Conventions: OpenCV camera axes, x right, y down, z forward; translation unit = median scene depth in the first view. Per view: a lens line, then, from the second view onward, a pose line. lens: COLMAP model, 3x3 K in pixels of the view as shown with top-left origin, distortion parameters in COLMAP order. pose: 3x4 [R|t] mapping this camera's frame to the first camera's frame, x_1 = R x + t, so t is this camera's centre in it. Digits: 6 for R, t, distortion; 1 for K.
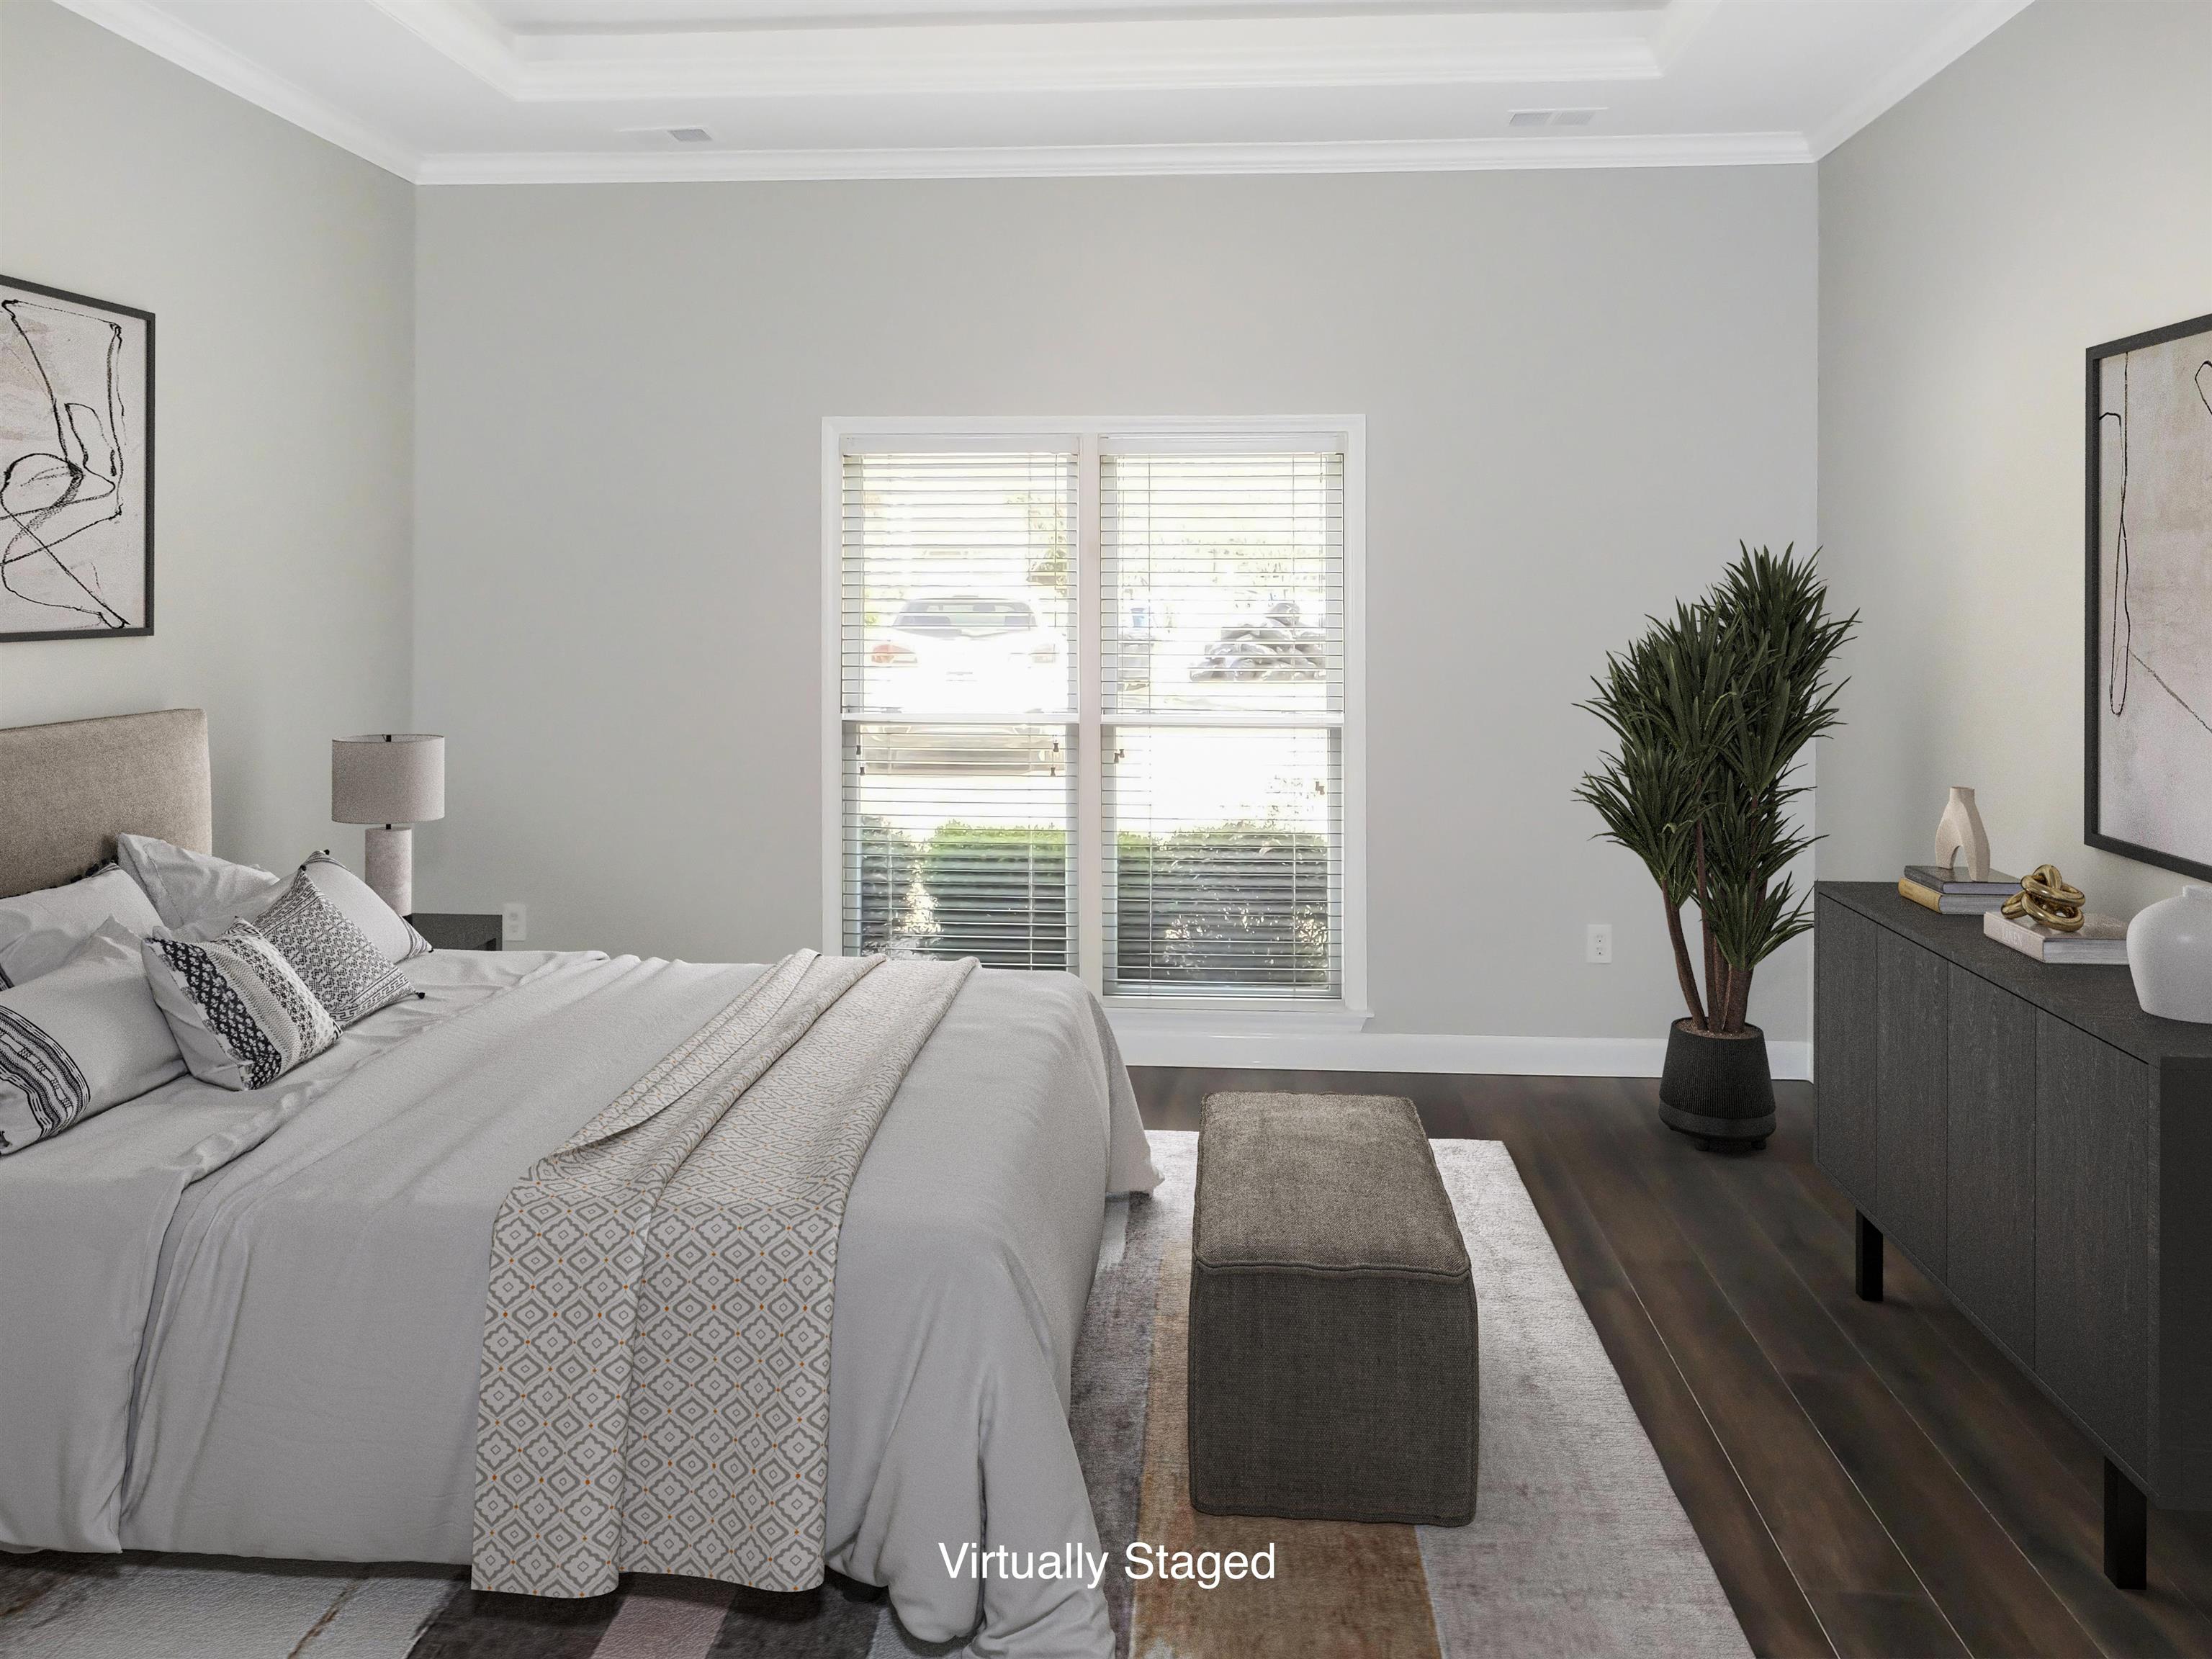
lens RADIAL K [[1574.7, 0, 1108.1], [0, 1574.7, 653.9], [0, 0, 1]] dist [0.002680, 0.001075]
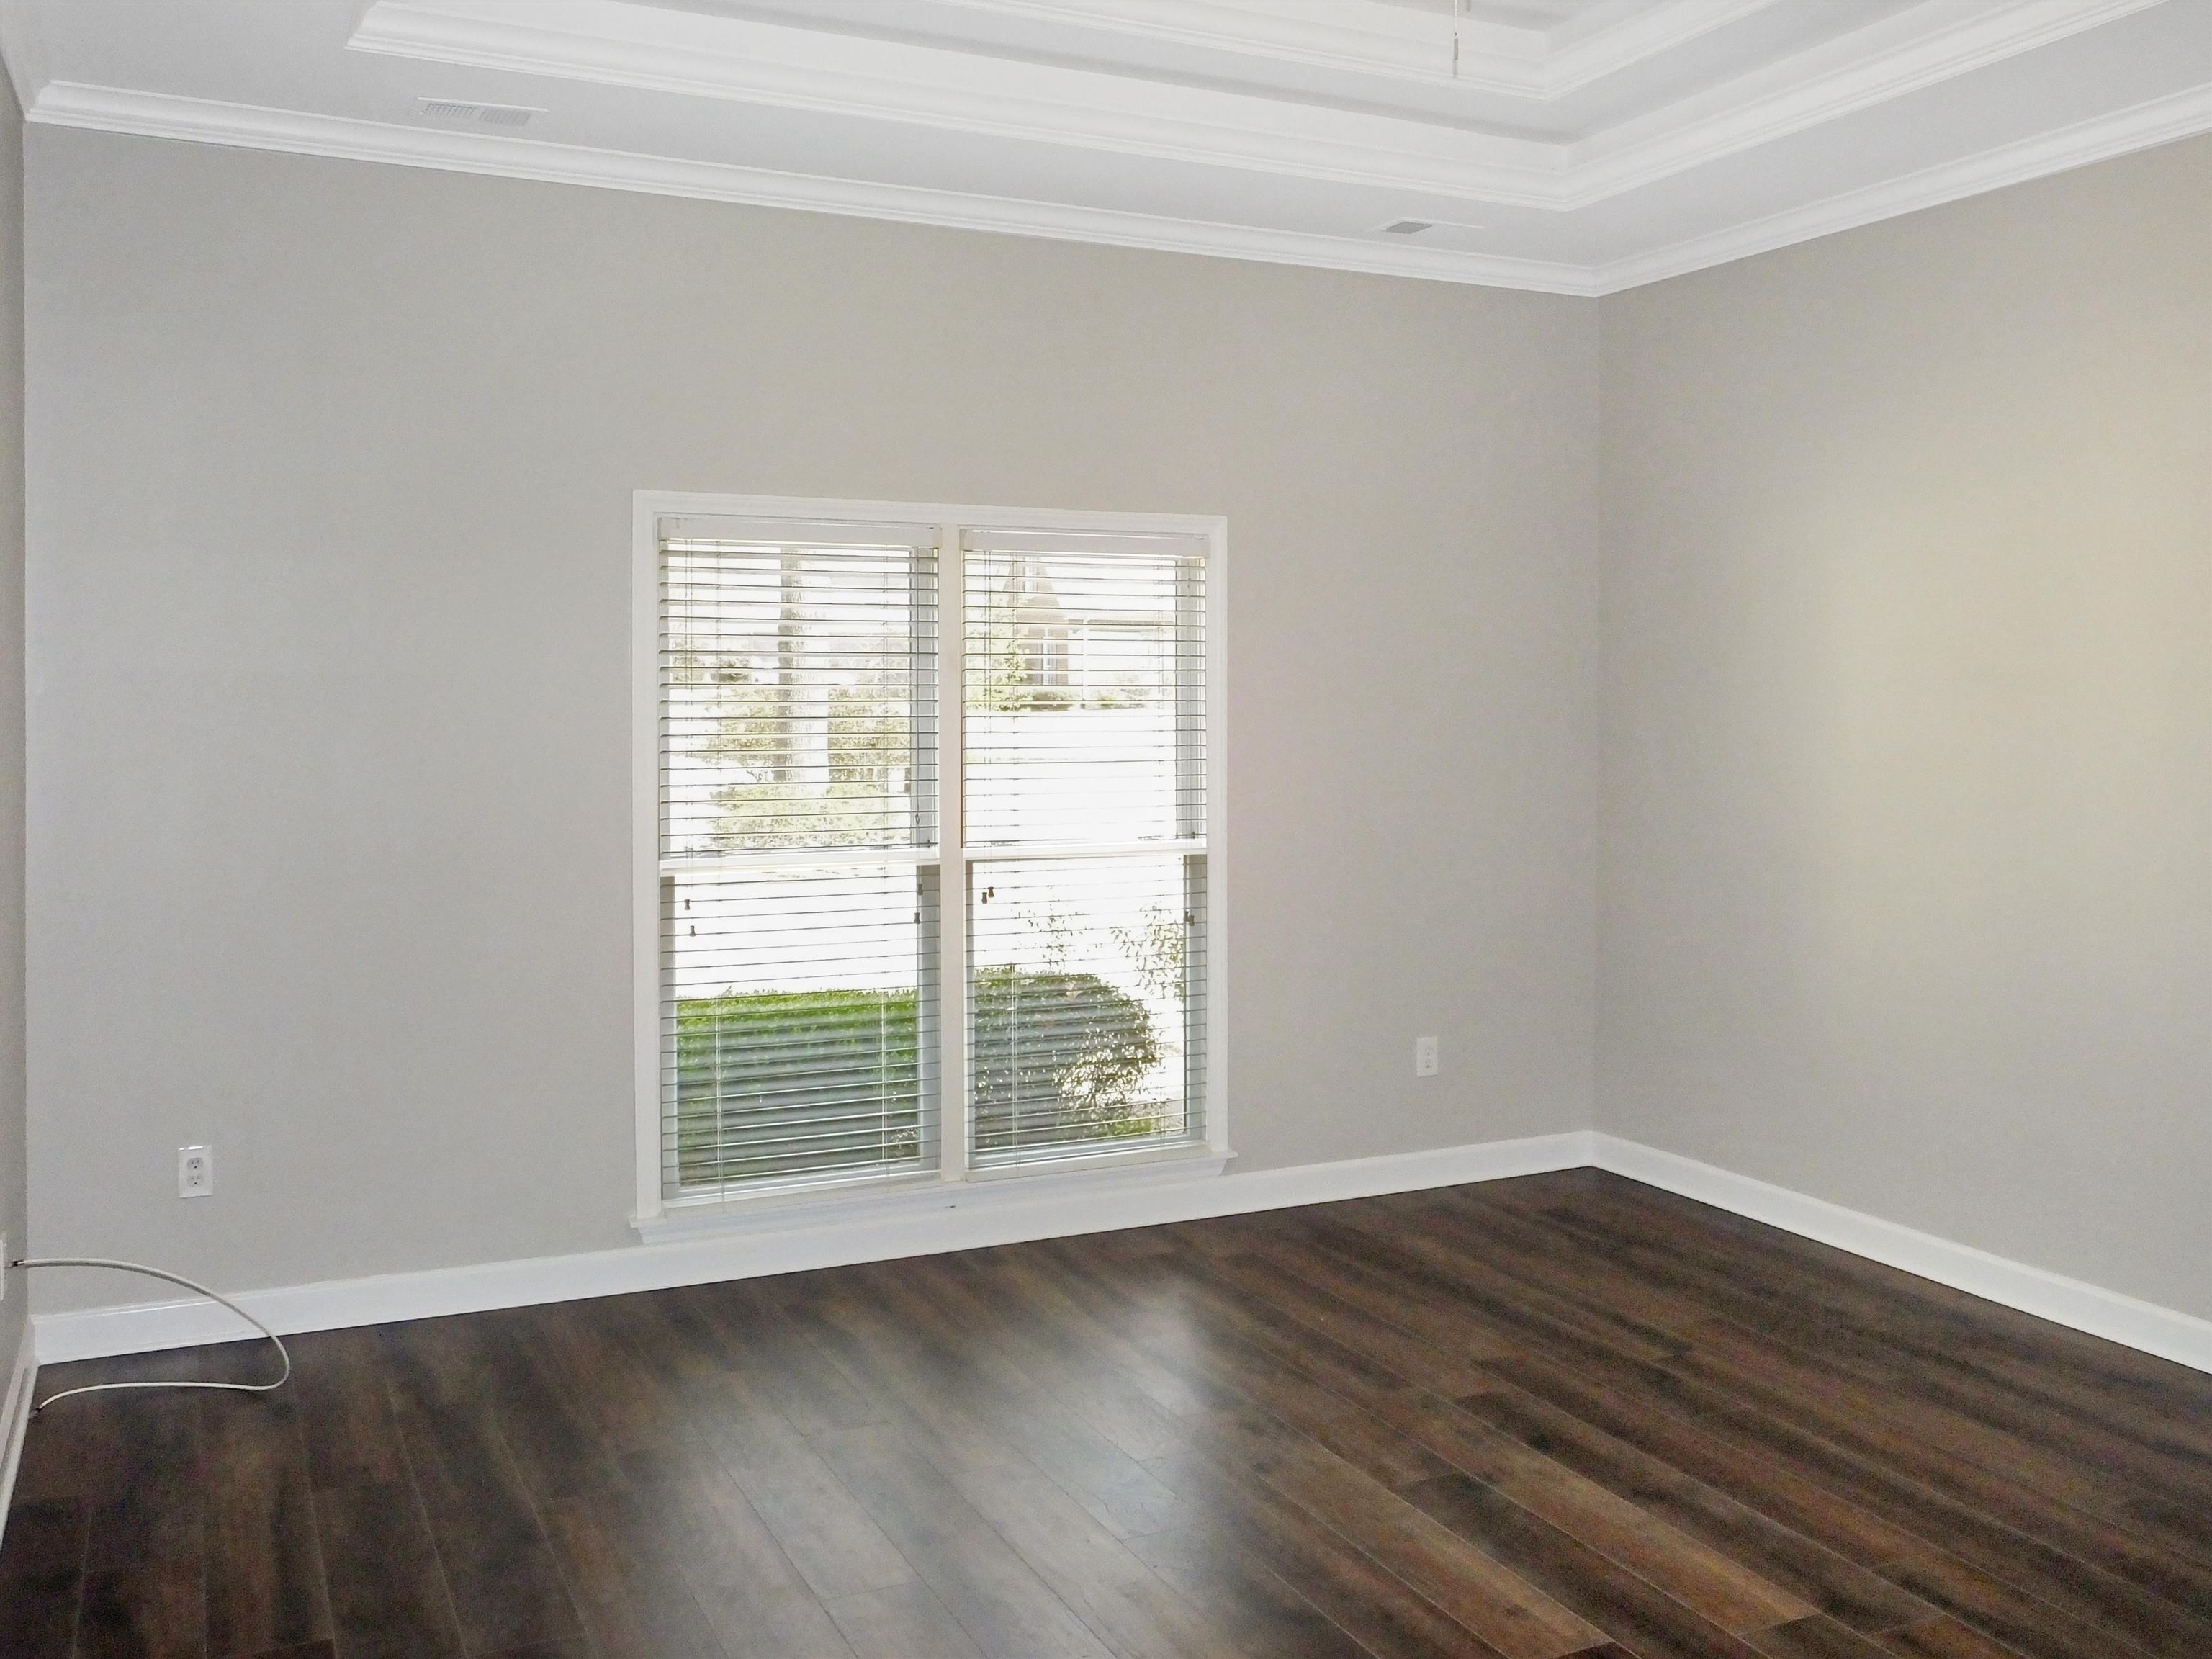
lens RADIAL K [[1934.7, 0, 1106.0], [0, 1934.7, 829.5], [0, 0, 1]] dist [-0.003932, -0.002625]
pose [[0.867617, -0.035069, 0.495995, -0.463390], [0.022925, 0.999270, 0.030552, -0.003096], [-0.496705, -0.015136, 0.867788, 0.032501]]
